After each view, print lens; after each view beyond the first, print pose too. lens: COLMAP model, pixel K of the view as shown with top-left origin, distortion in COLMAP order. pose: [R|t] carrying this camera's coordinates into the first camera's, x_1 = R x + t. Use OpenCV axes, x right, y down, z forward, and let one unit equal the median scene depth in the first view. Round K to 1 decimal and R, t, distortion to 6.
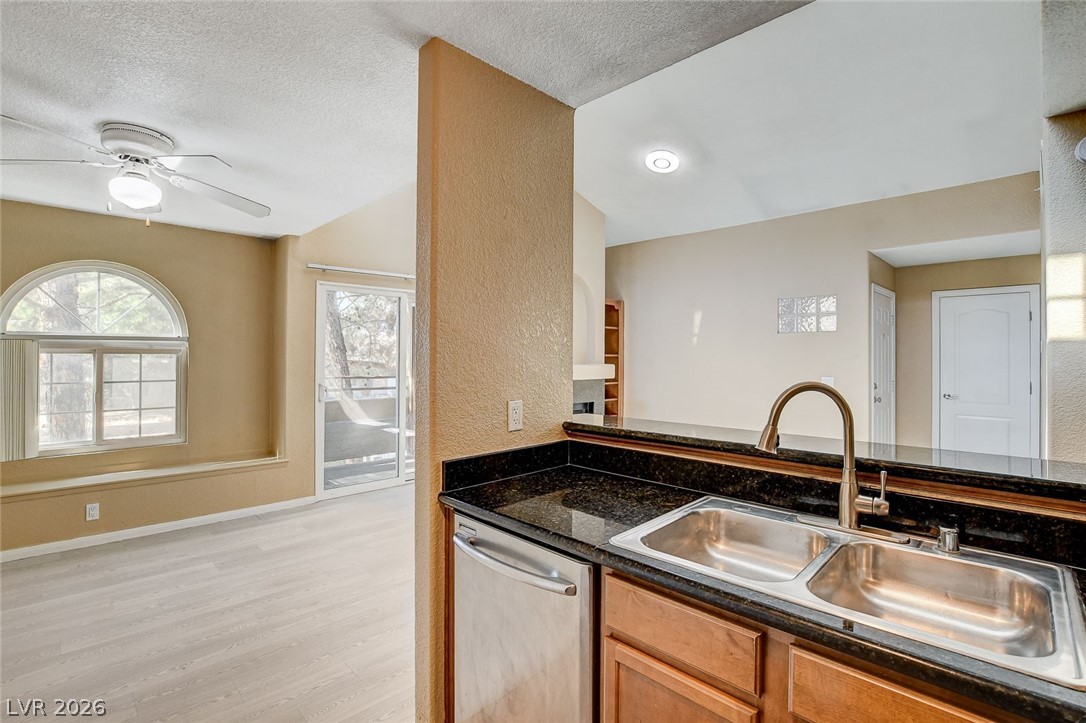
lens RADIAL K [[500.9, 0, 541.8], [0, 500.9, 349.9], [0, 0, 1]] dist [-0.022585, 0.000783]
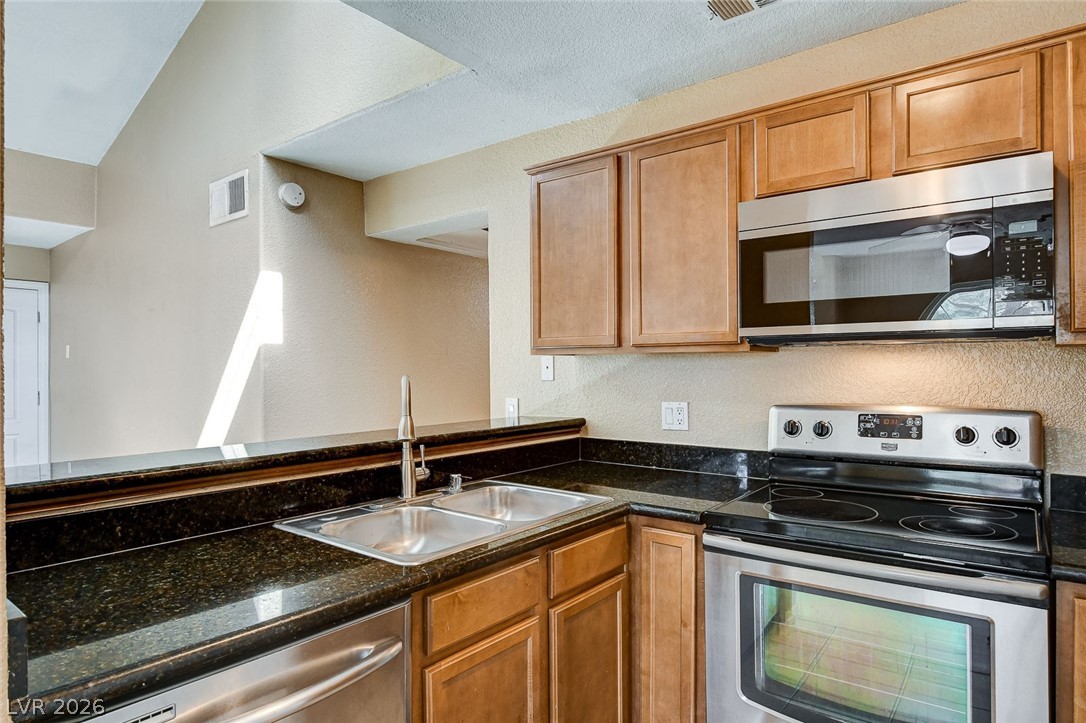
lens RADIAL K [[628.2, 0, 538.7], [0, 628.2, 367.8], [0, 0, 1]] dist [-0.015687, 0.002482]
pose [[-0.117208, -0.001816, 0.993106, -0.284082], [-0.010320, 0.999947, 0.000610, 0.012544], [-0.993054, -0.010177, -0.117220, 0.270675]]
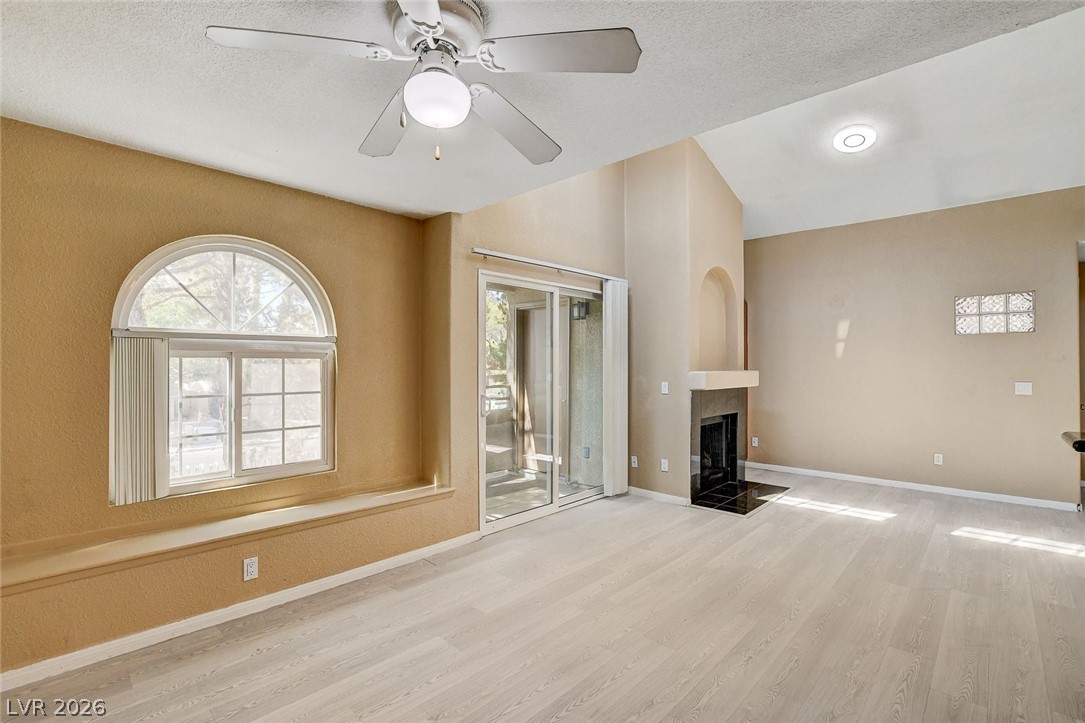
lens RADIAL K [[493.9, 0, 542.5], [0, 493.9, 361.5], [0, 0, 1]] dist [-0.025436, 0.000418]
pose [[0.999233, -0.004292, 0.038923, -0.419212], [0.004091, 0.999978, 0.005242, 0.010369], [-0.038945, -0.005079, 0.999228, 0.202499]]
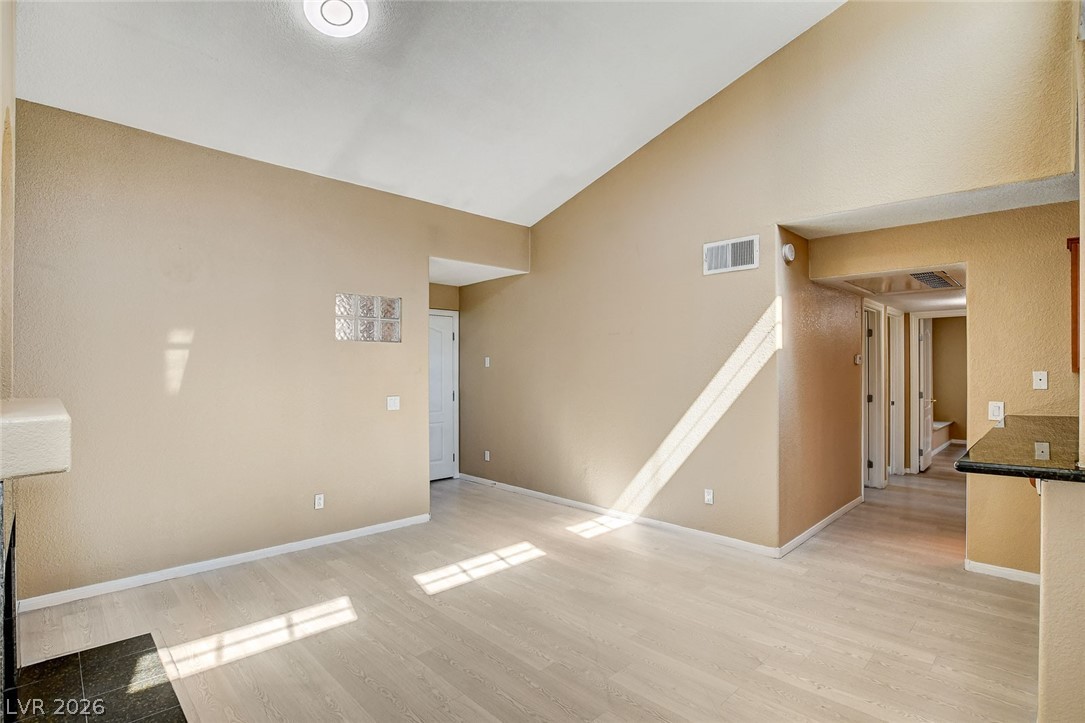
lens RADIAL K [[524.8, 0, 539.1], [0, 524.8, 367.8], [0, 0, 1]] dist [-0.028680, 0.001113]
pose [[0.005050, -0.002018, 0.999985, -0.377880], [-0.011973, 0.999926, 0.002079, 0.001743], [-0.999916, -0.011984, 0.005025, 0.951539]]
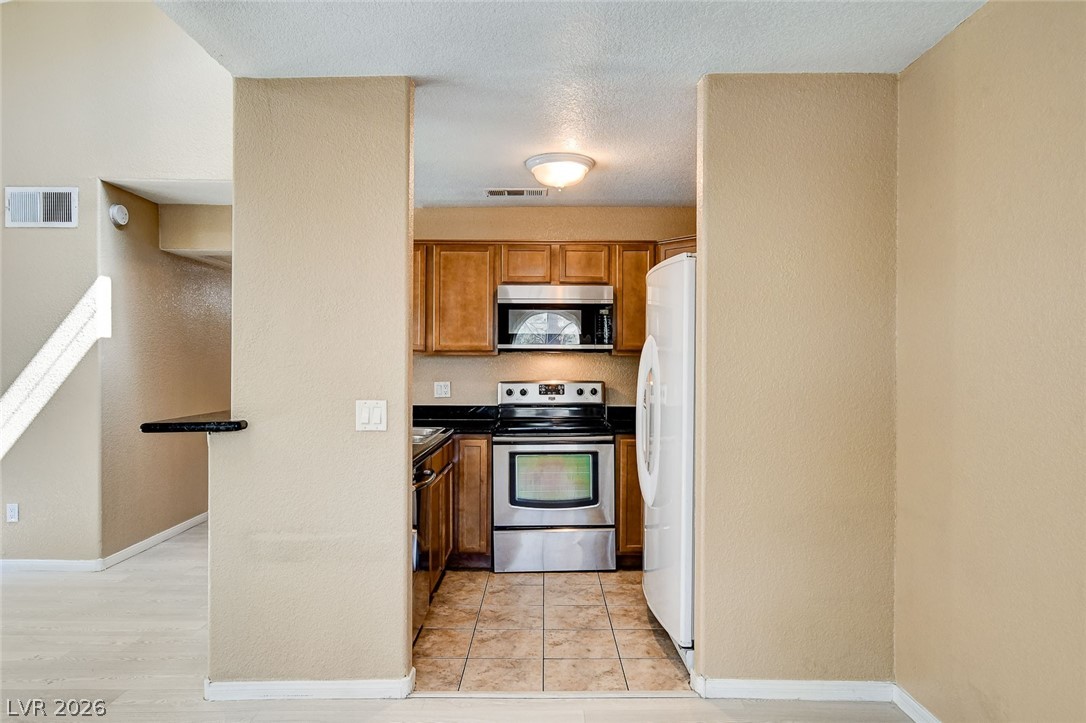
lens RADIAL K [[682.1, 0, 542.1], [0, 682.1, 366.9], [0, 0, 1]] dist [-0.009406, 0.001736]
pose [[-0.710023, -0.009699, 0.704112, -0.652579], [-0.016124, 0.999867, -0.002487, 0.019016], [-0.703994, -0.013118, -0.710085, 0.789915]]
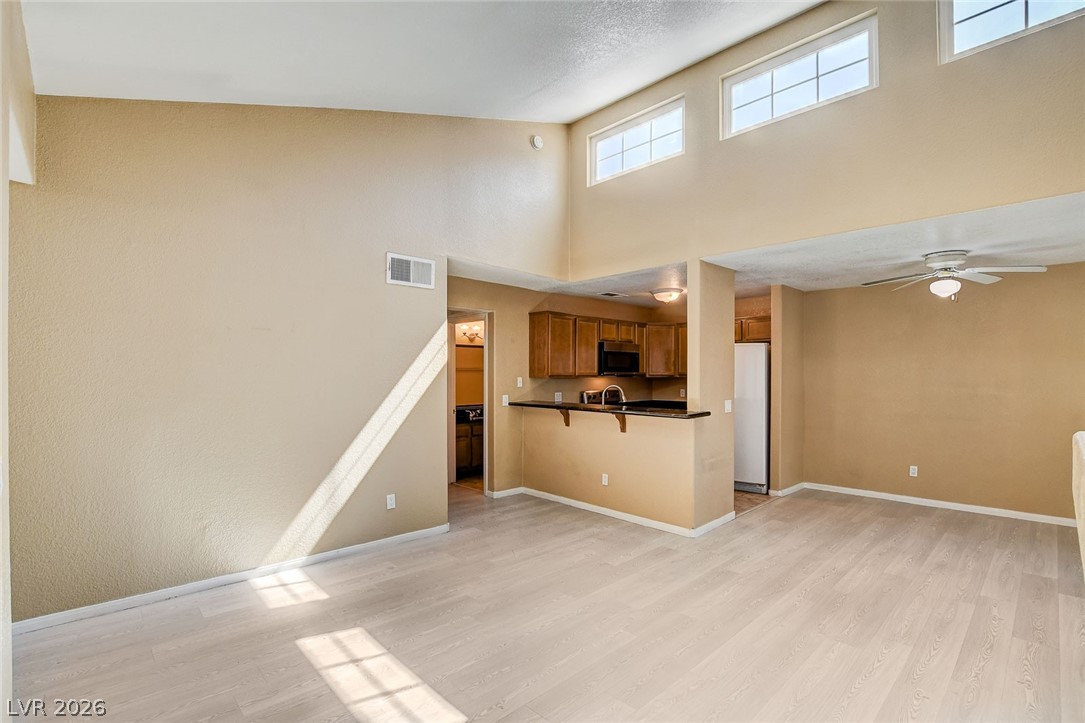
lens RADIAL K [[498.7, 0, 543.5], [0, 498.7, 374.4], [0, 0, 1]] dist [-0.027298, 0.000762]
pose [[-0.999800, -0.005763, 0.019147, 0.324575], [-0.006009, 0.999900, -0.012770, 0.009252], [-0.019072, -0.012883, -0.999735, 1.608347]]
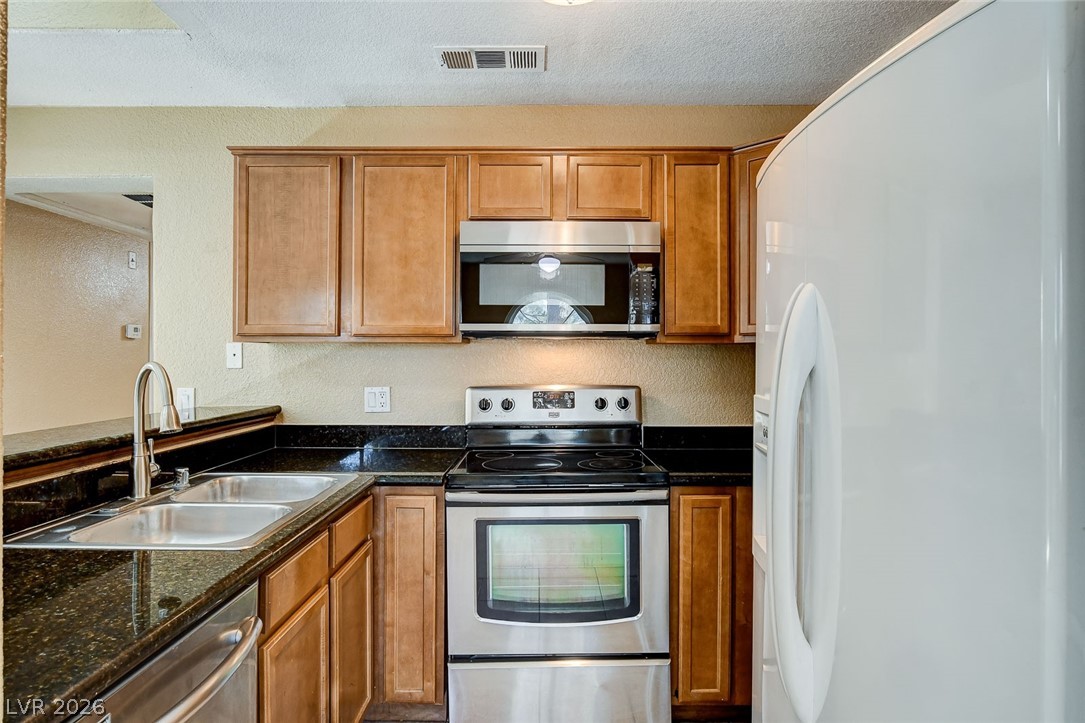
lens RADIAL K [[625.1, 0, 540.5], [0, 625.1, 353.4], [0, 0, 1]] dist [-0.018962, 0.000662]
pose [[-0.705207, -0.000749, 0.709001, -0.293536], [-0.014876, 0.999795, -0.013740, 0.015362], [-0.708845, -0.020237, -0.705073, 0.417984]]
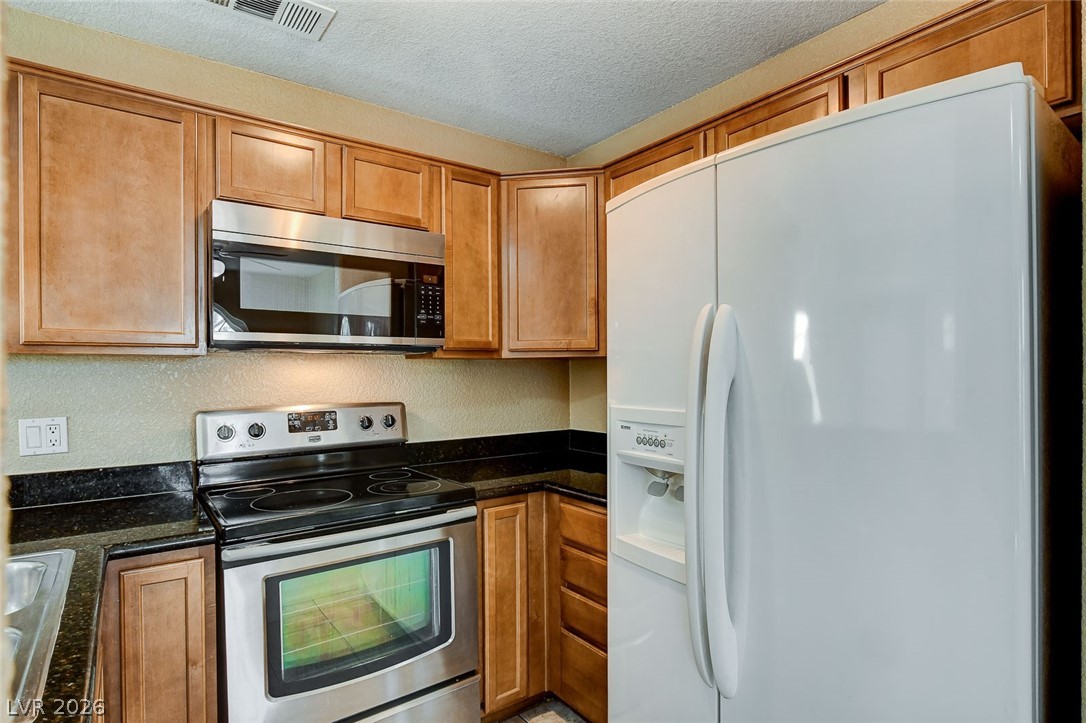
lens RADIAL K [[568.9, 0, 542.6], [0, 568.9, 374.8], [0, 0, 1]] dist [-0.013813, 0.001286]
pose [[-0.989227, 0.002209, 0.146375, -0.125899], [0.000960, 0.999963, -0.008604, 0.016343], [-0.146388, -0.008370, -0.989192, 0.431791]]
